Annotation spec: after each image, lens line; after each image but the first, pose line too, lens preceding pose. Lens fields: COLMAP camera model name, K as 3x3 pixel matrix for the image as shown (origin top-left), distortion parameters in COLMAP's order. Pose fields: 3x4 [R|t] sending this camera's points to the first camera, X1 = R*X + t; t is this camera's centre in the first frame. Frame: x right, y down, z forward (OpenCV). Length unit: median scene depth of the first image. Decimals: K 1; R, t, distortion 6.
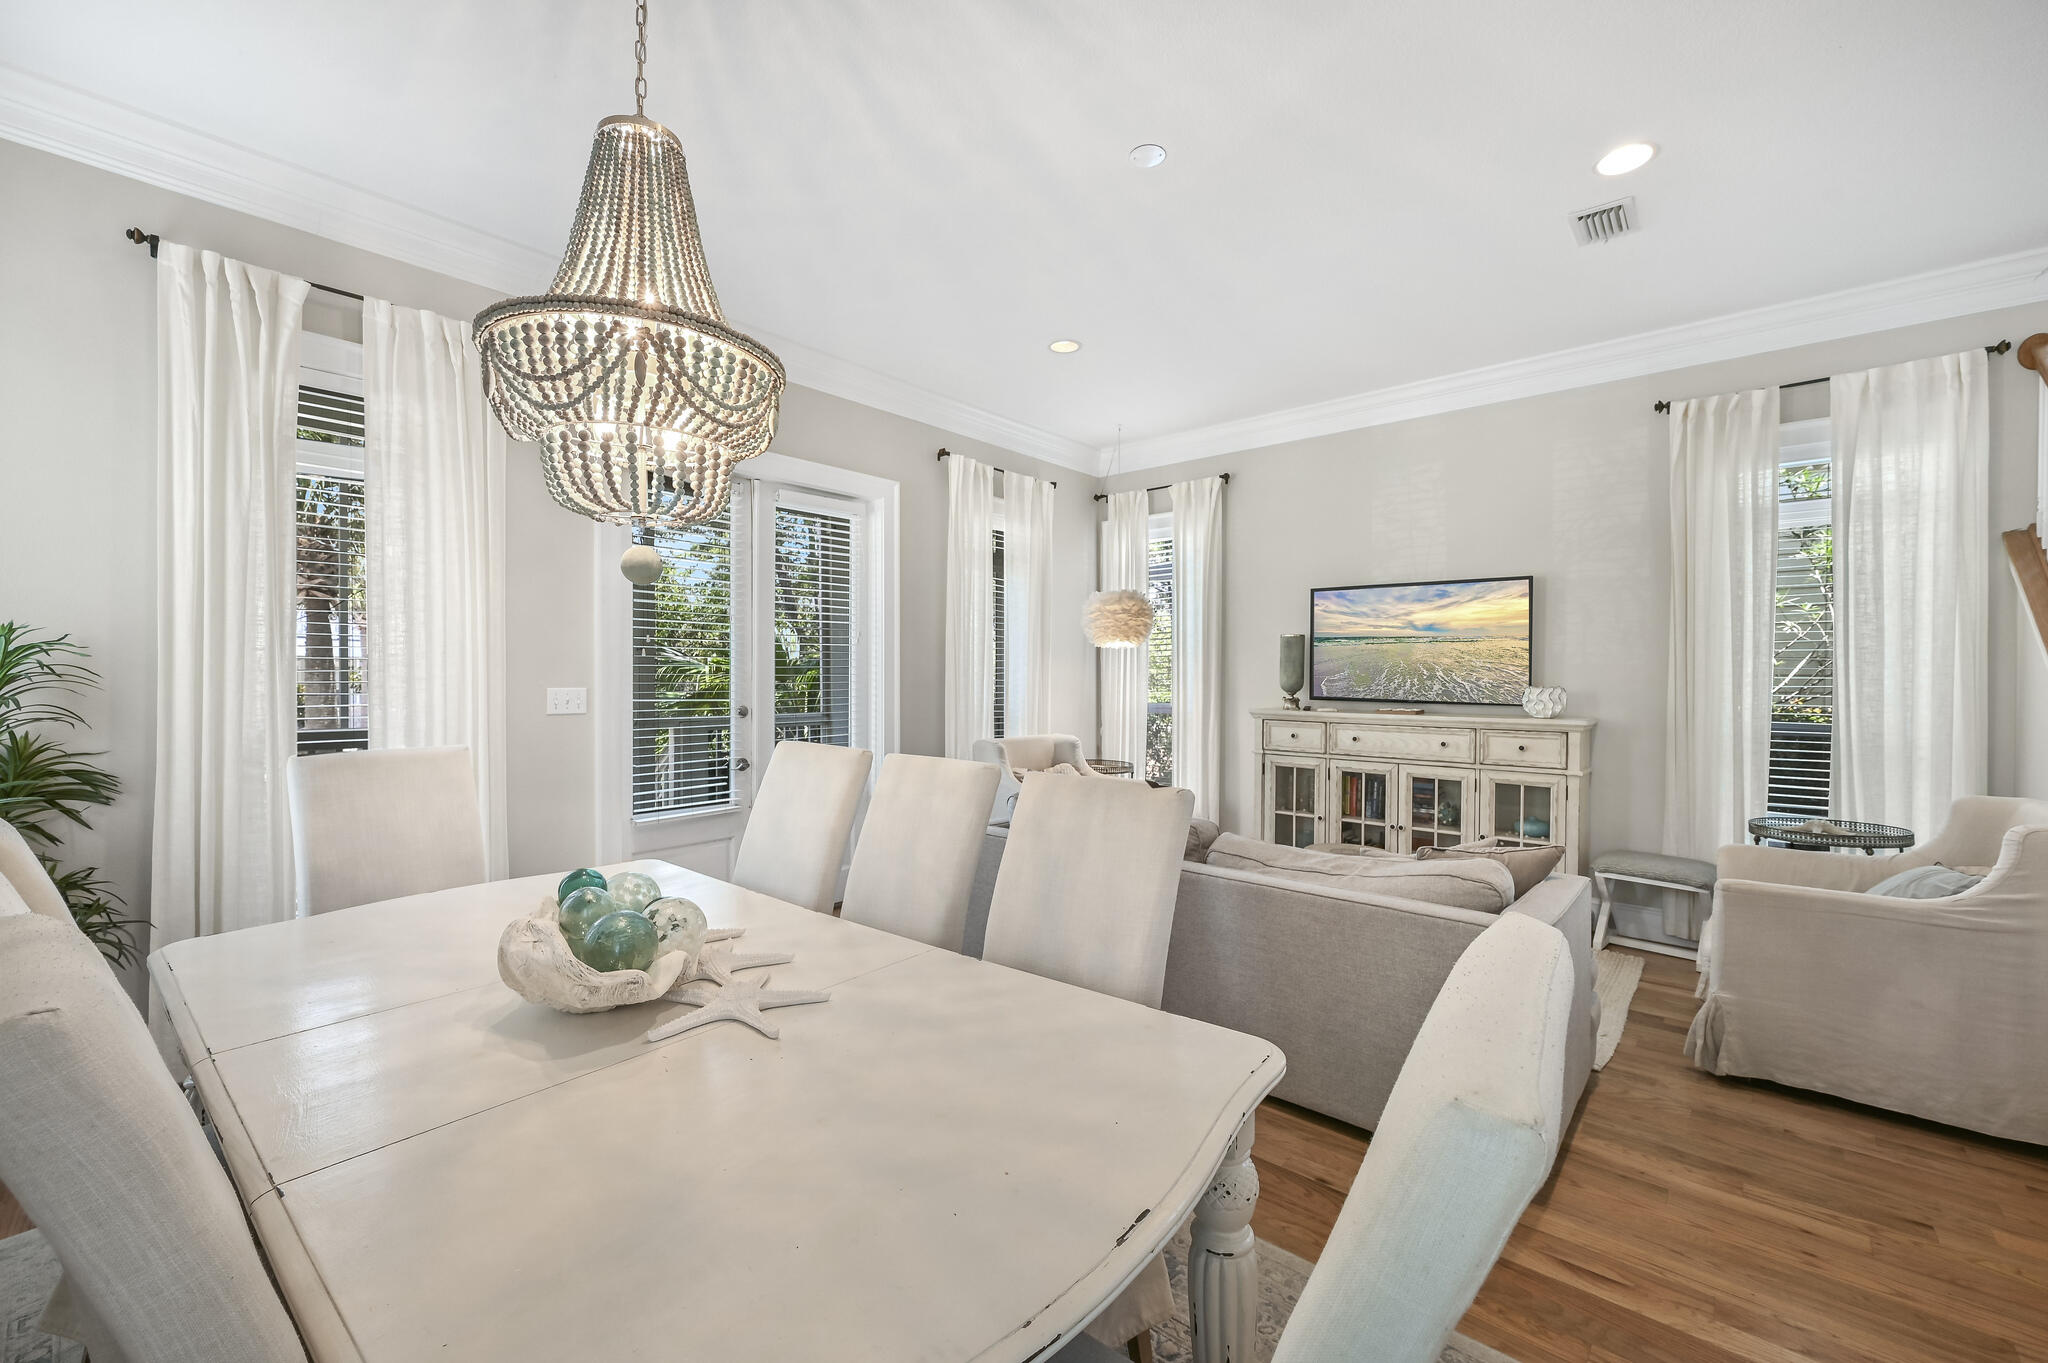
lens RADIAL K [[820.5, 0, 1024.0], [0, 820.5, 681.5], [0, 0, 1]] dist [0.000404, 0.000124]
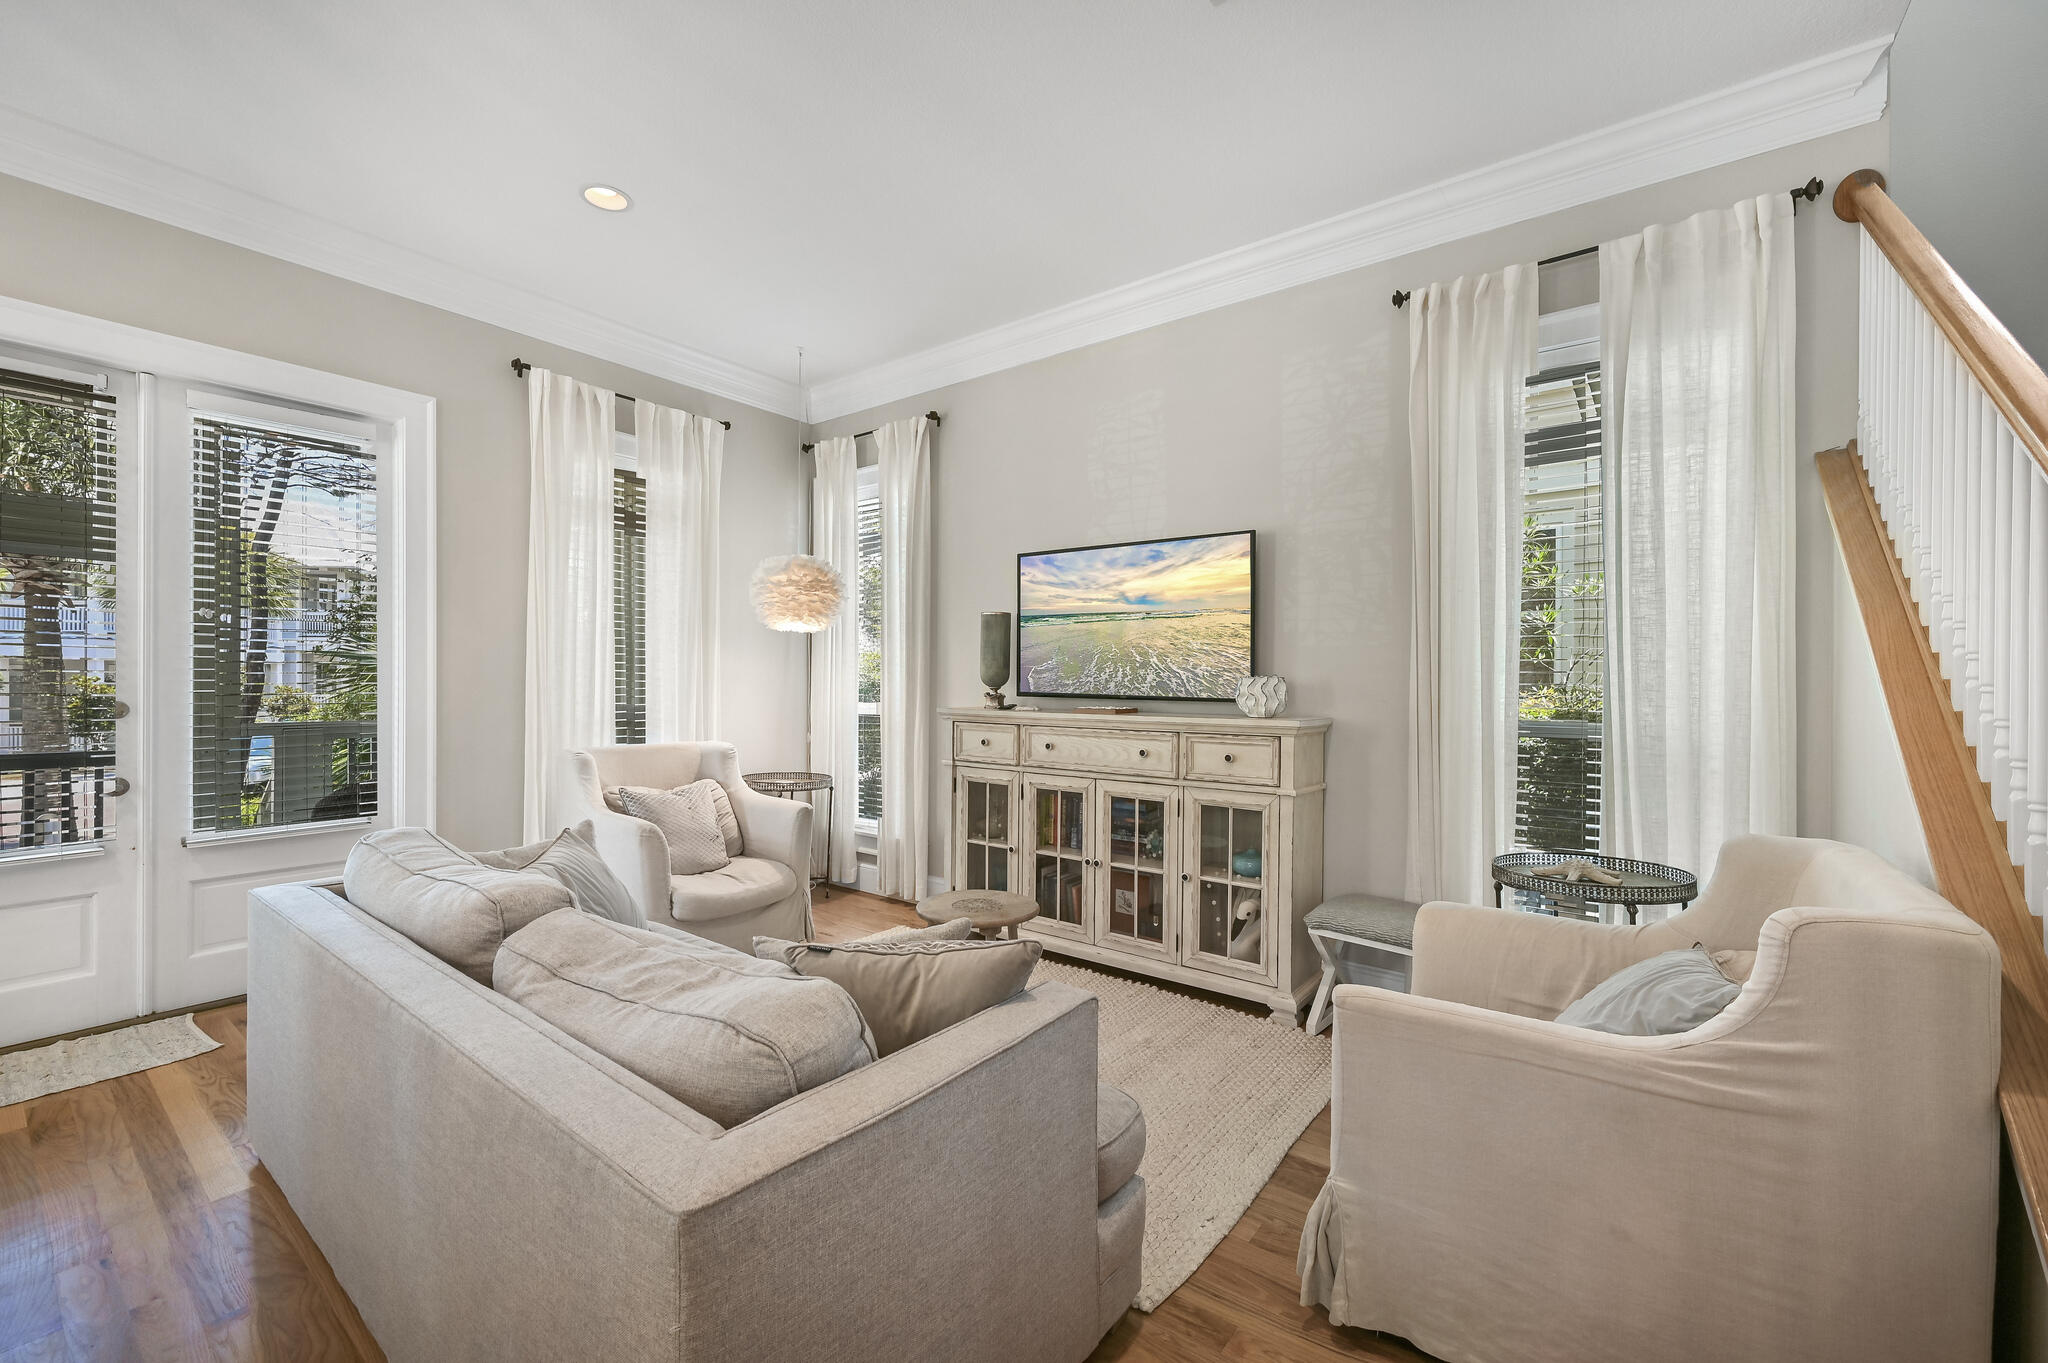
lens RADIAL K [[819.3, 0, 1019.9], [0, 819.3, 682.9], [0, 0, 1]] dist [0.000146, 0.000148]
pose [[0.997958, 0.000897, 0.063875, 0.390151], [-0.000585, 0.999988, -0.004914, 0.017829], [-0.063878, 0.004866, 0.997946, 0.286166]]
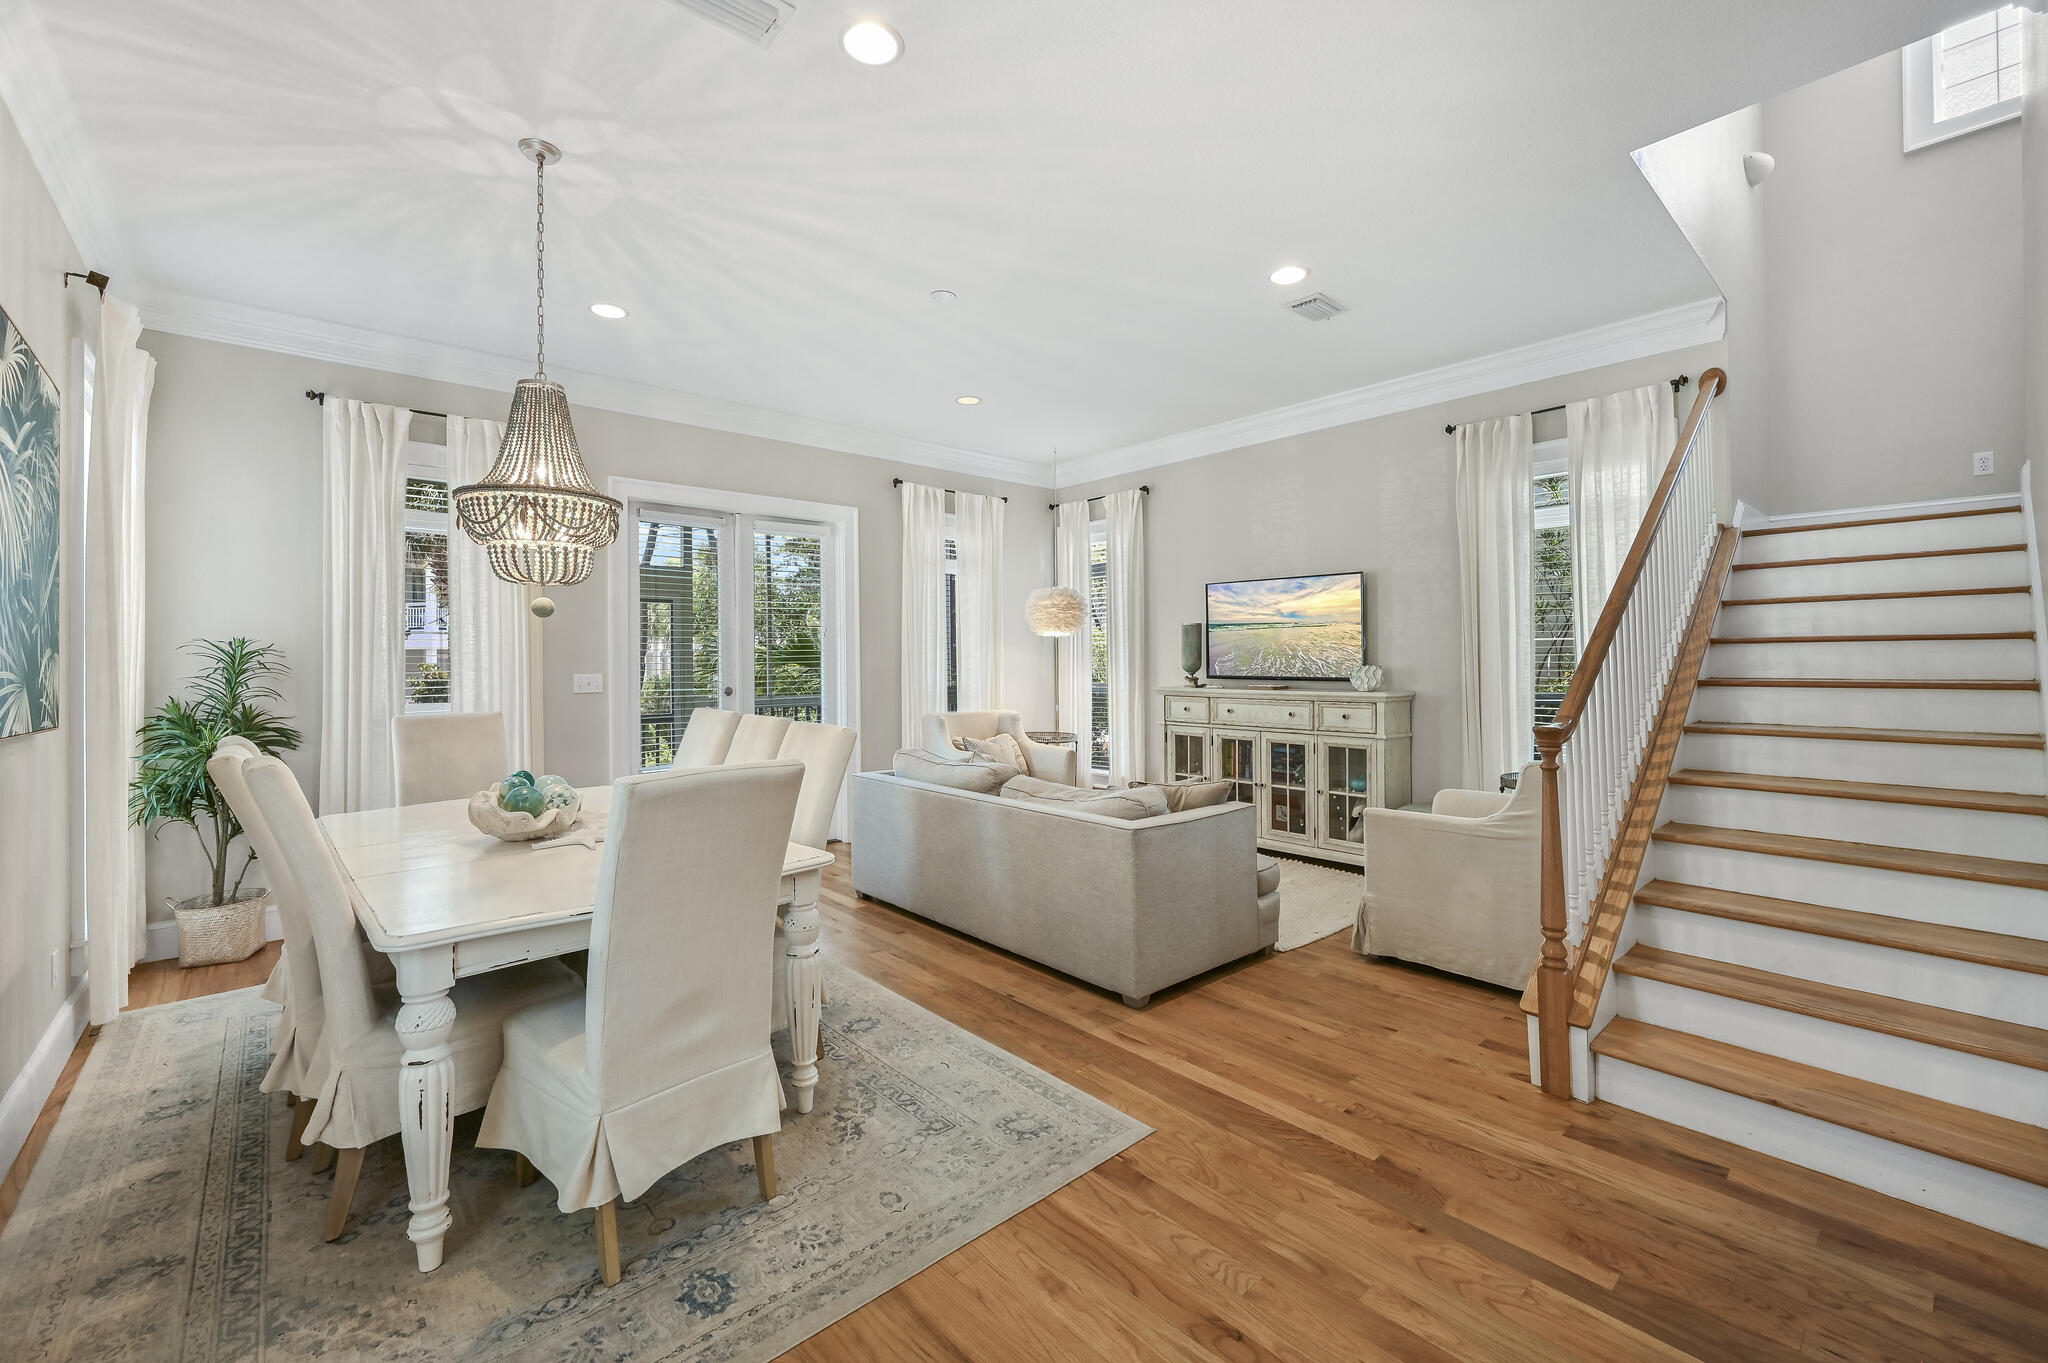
lens RADIAL K [[838.5, 0, 1034.1], [0, 838.5, 653.1], [0, 0, 1]] dist [0.000745, 0.000271]
pose [[0.992611, -0.013623, -0.120571, 0.321960], [0.011786, 0.999804, -0.015931, 0.003132], [0.120764, 0.014392, 0.992577, -0.283038]]
